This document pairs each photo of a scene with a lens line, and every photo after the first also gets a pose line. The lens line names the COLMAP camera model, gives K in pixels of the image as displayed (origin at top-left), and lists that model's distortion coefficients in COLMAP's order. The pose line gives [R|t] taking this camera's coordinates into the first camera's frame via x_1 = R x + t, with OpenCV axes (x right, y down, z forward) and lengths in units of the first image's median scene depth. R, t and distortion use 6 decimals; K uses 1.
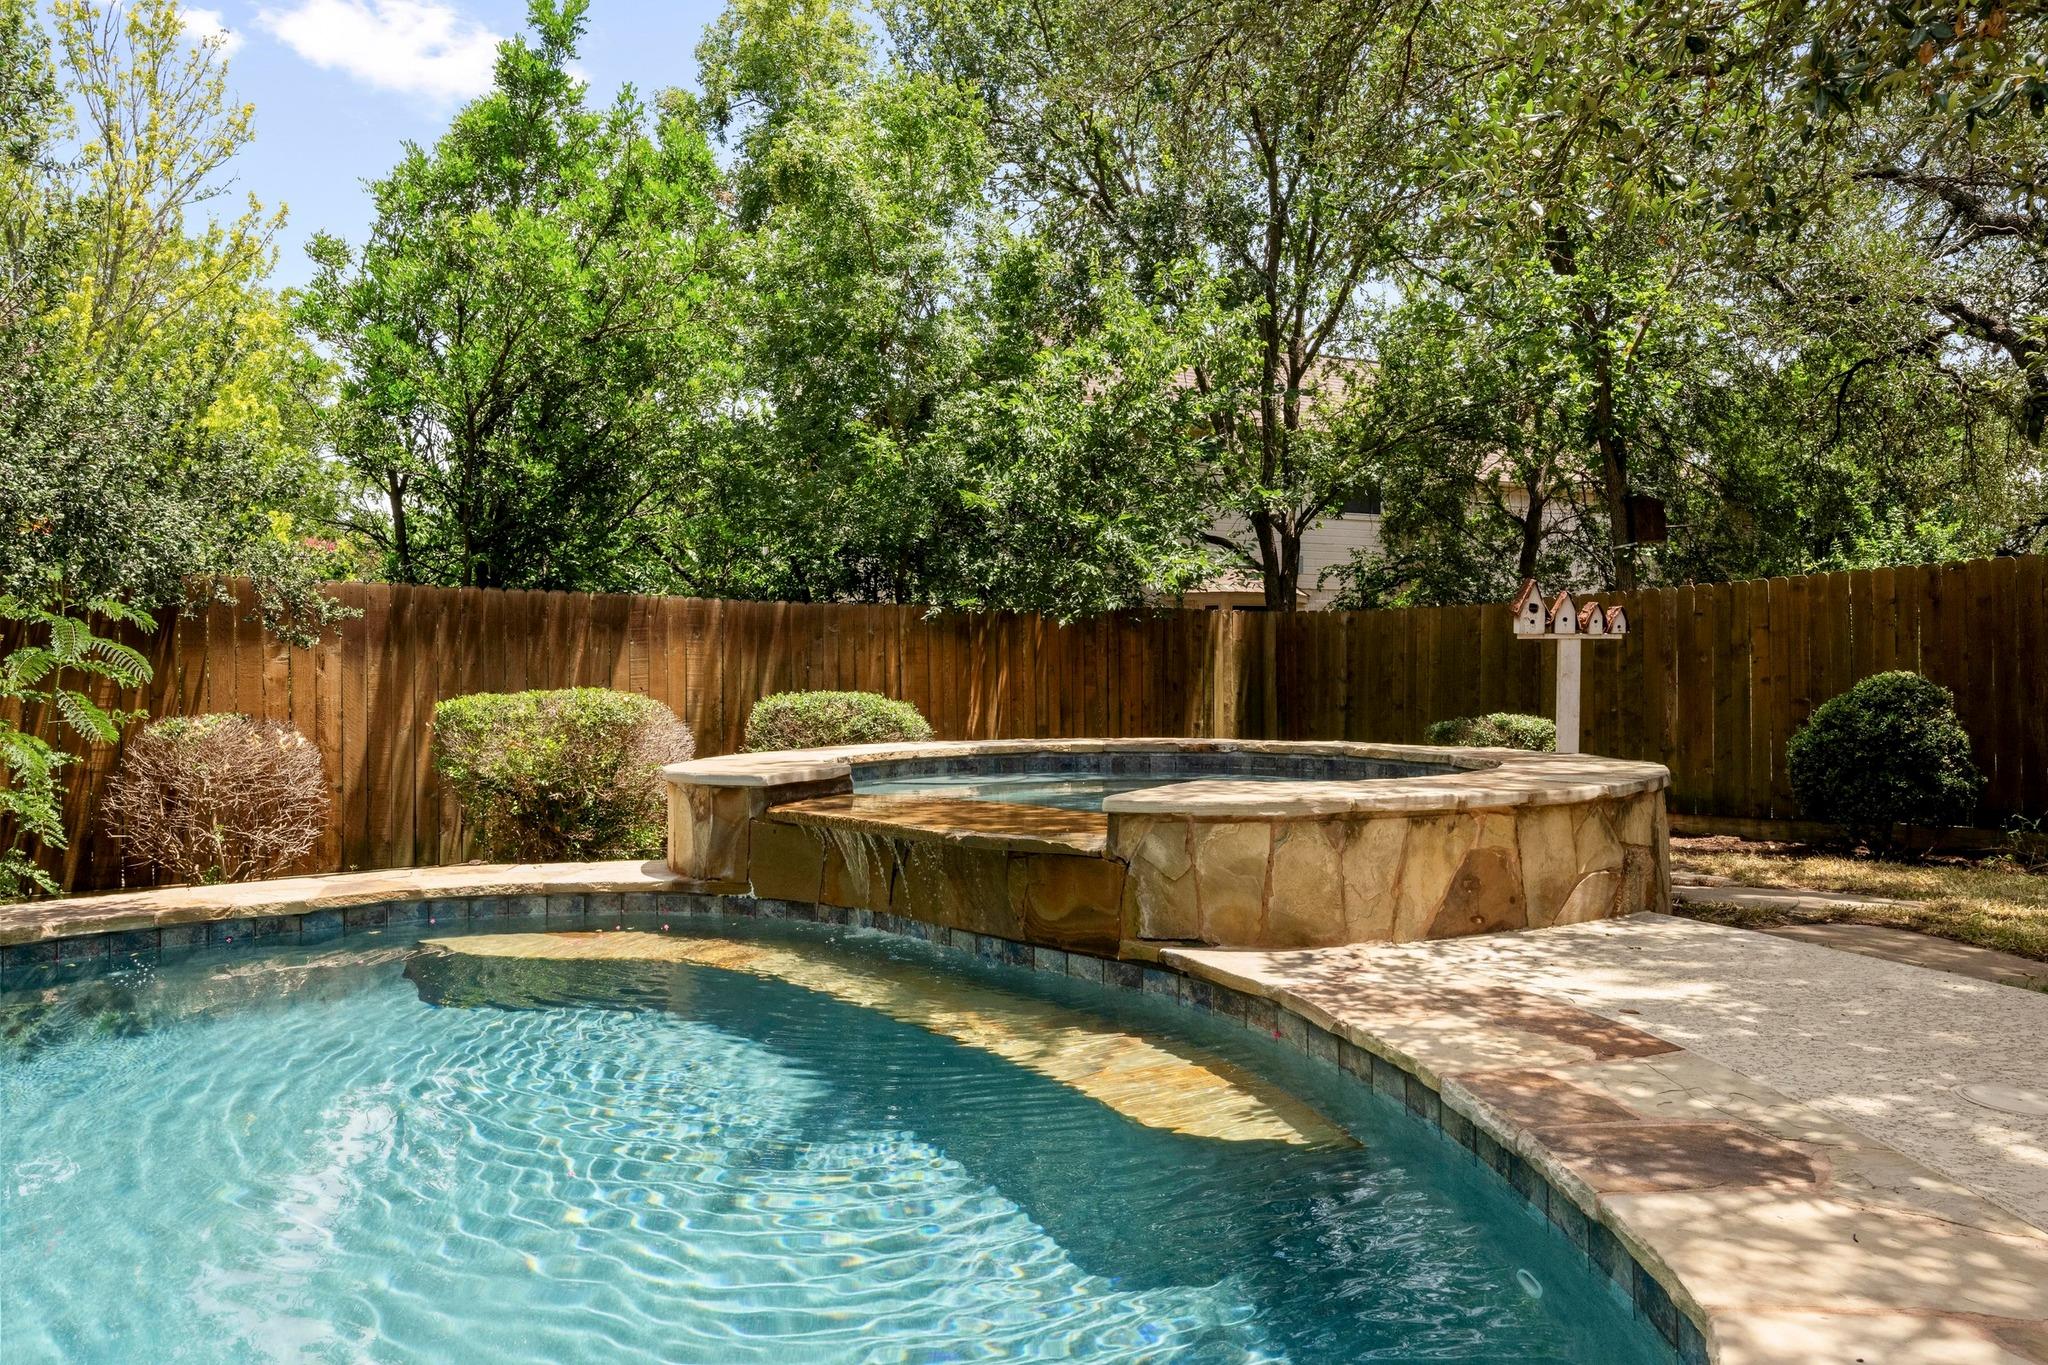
lens RADIAL K [[1269.4, 0, 1015.7], [0, 1269.4, 691.4], [0, 0, 1]] dist [-0.002262, 0.000528]
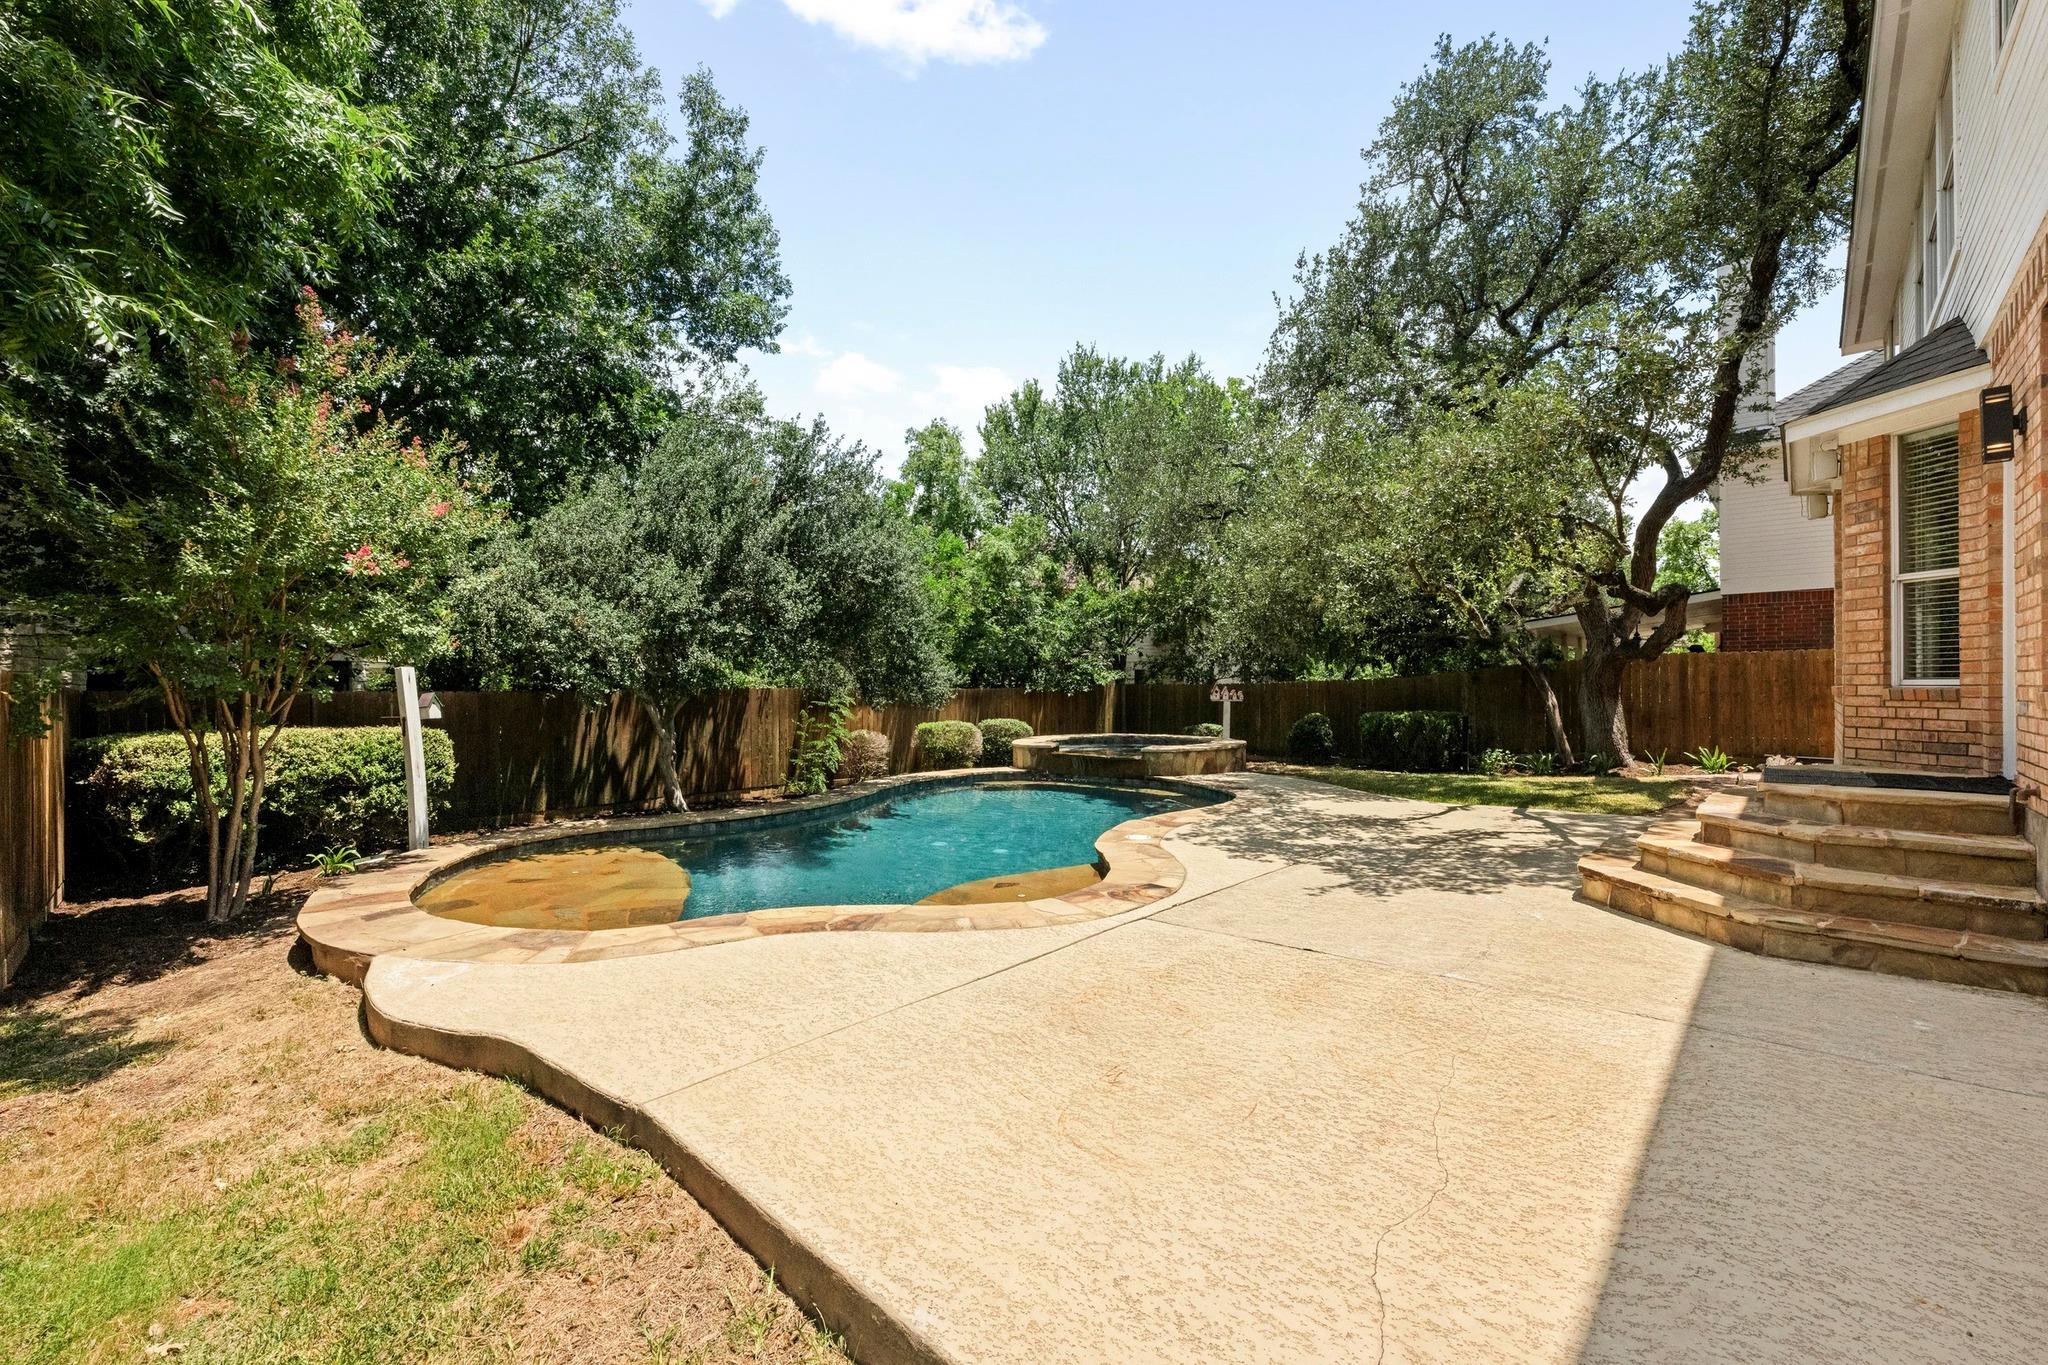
lens RADIAL K [[806.3, 0, 1025.1], [0, 806.3, 688.5], [0, 0, 1]] dist [-0.003240, -0.000106]
pose [[0.986818, 0.002325, 0.161817, -0.456719], [-0.001419, 0.999983, -0.005716, -0.070475], [-0.161828, 0.005412, 0.986804, -1.068413]]
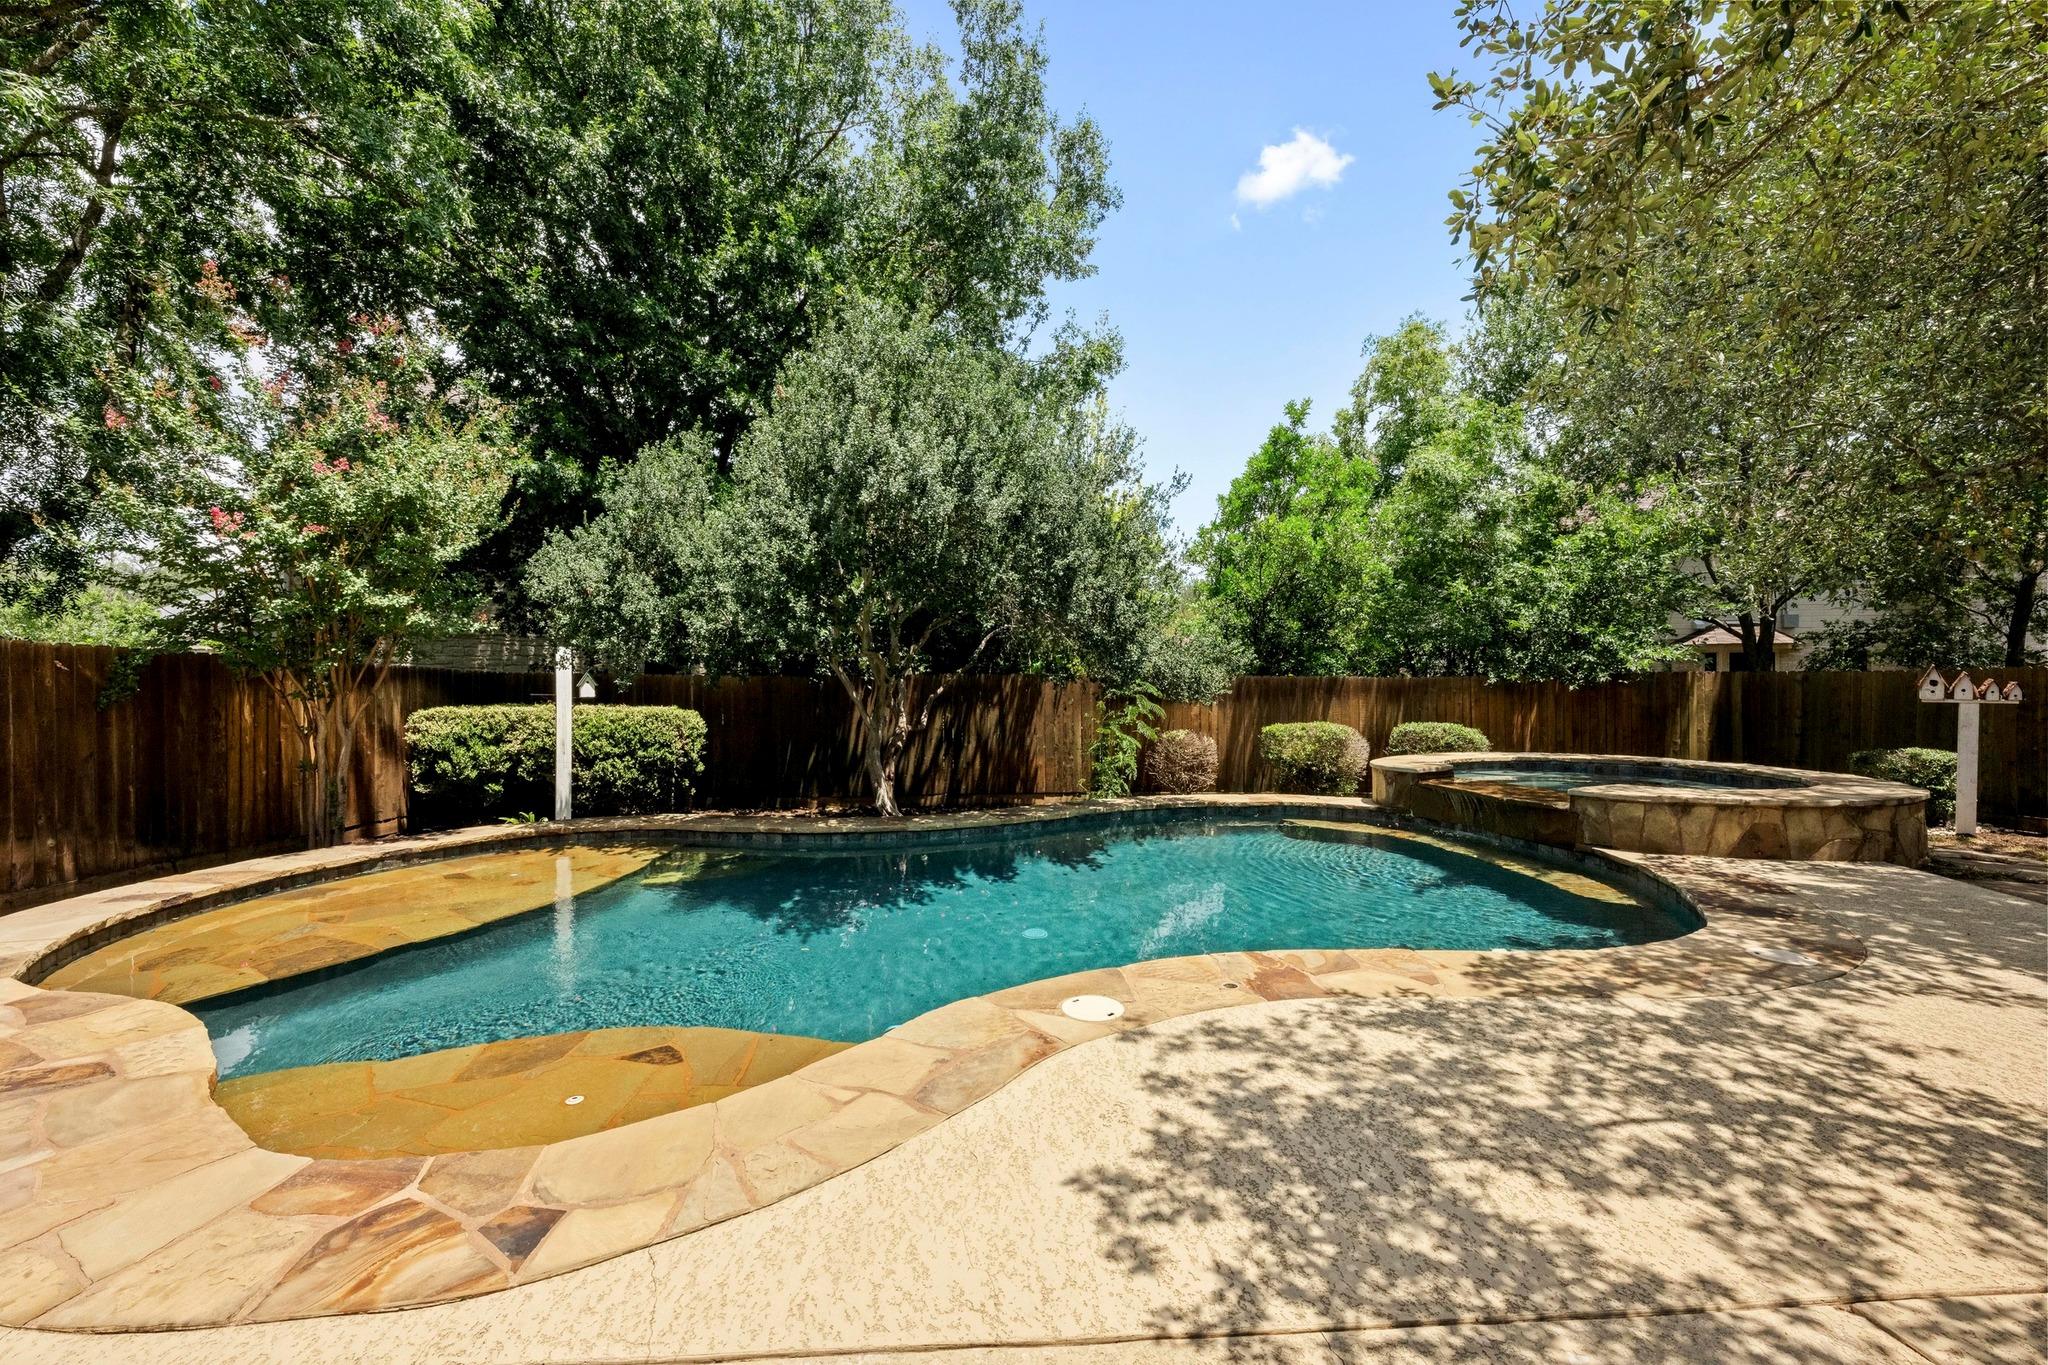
lens RADIAL K [[806.3, 0, 1031.7], [0, 806.3, 674.6], [0, 0, 1]] dist [-0.003240, -0.000106]
pose [[0.837624, 0.000471, -0.546247, 0.022990], [-0.010722, 0.999821, -0.015579, -0.056100], [0.546142, 0.018906, 0.837479, -0.491591]]
